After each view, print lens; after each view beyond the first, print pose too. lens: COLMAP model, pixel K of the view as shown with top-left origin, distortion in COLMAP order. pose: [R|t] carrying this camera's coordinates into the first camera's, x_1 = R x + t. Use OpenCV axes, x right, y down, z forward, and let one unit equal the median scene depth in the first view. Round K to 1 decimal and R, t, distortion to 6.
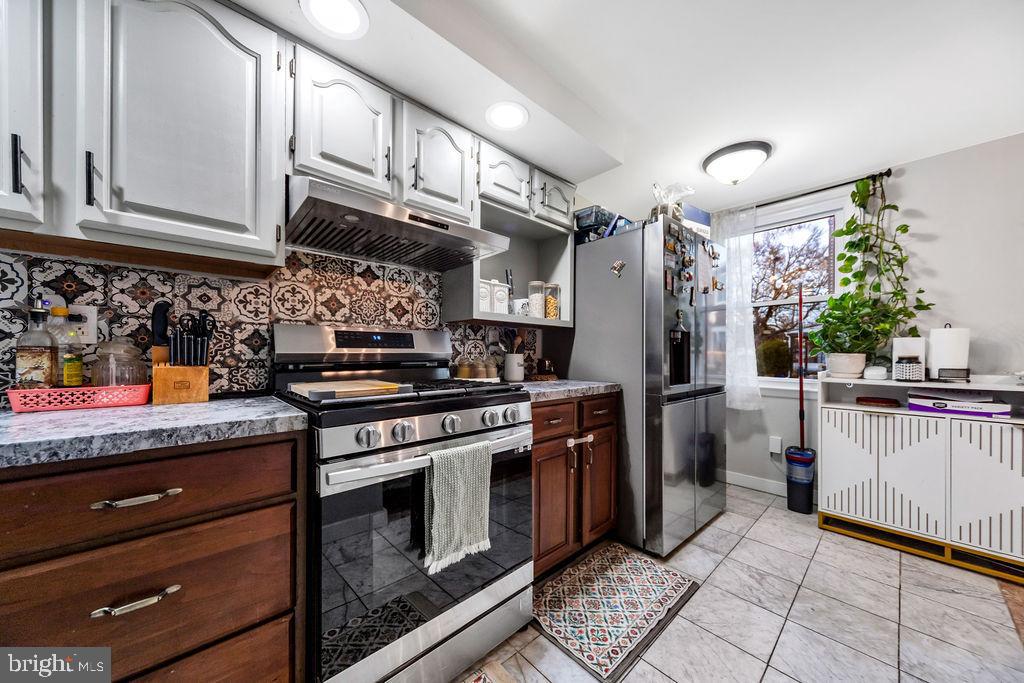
lens RADIAL K [[353.3, 0, 512.2], [0, 353.3, 354.7], [0, 0, 1]] dist [0.001244, -0.000450]
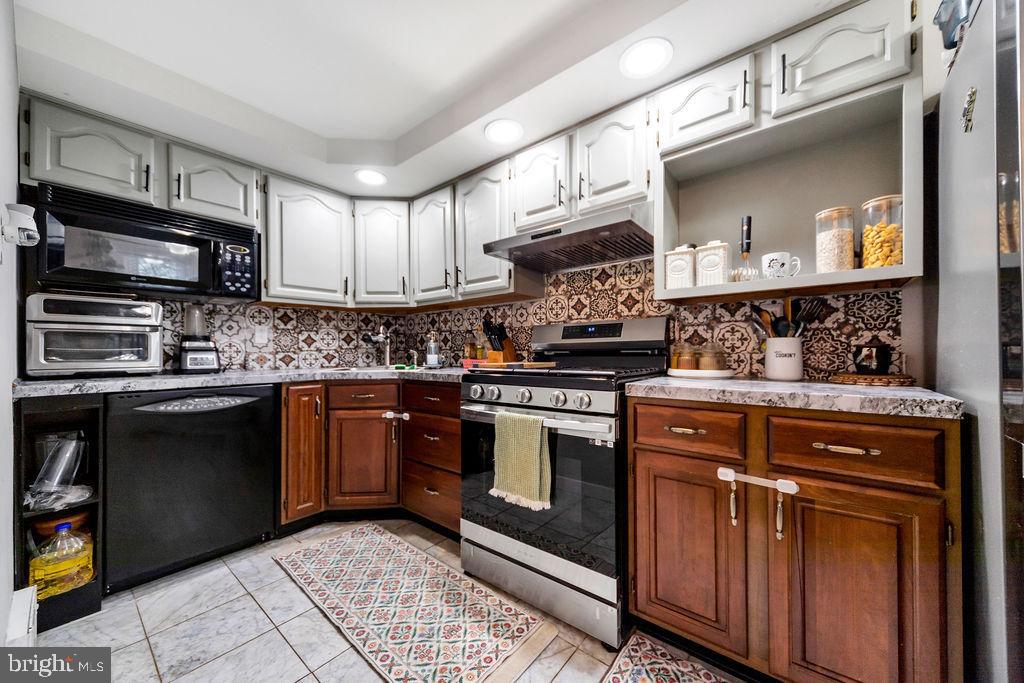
lens RADIAL K [[366.5, 0, 513.2], [0, 366.5, 349.7], [0, 0, 1]] dist [0.000843, -0.000087]
pose [[0.145000, -0.012496, -0.989353, 0.783129], [0.003990, 0.999919, -0.012045, 0.032899], [0.989424, -0.002201, 0.145038, 0.543110]]
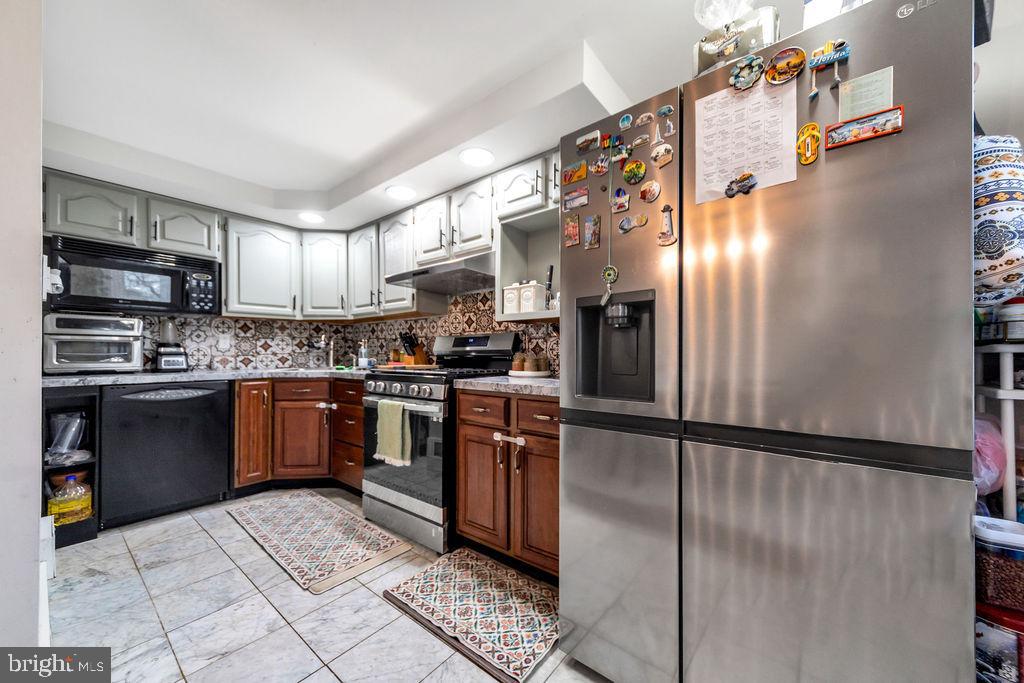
lens RADIAL K [[371.4, 0, 513.0], [0, 371.4, 352.9], [0, 0, 1]] dist [0.000572, 0.000105]
pose [[0.155439, -0.007369, -0.987818, 1.251949], [-0.001942, 0.999968, -0.007765, 0.019539], [0.987844, 0.003125, 0.155420, 0.902535]]
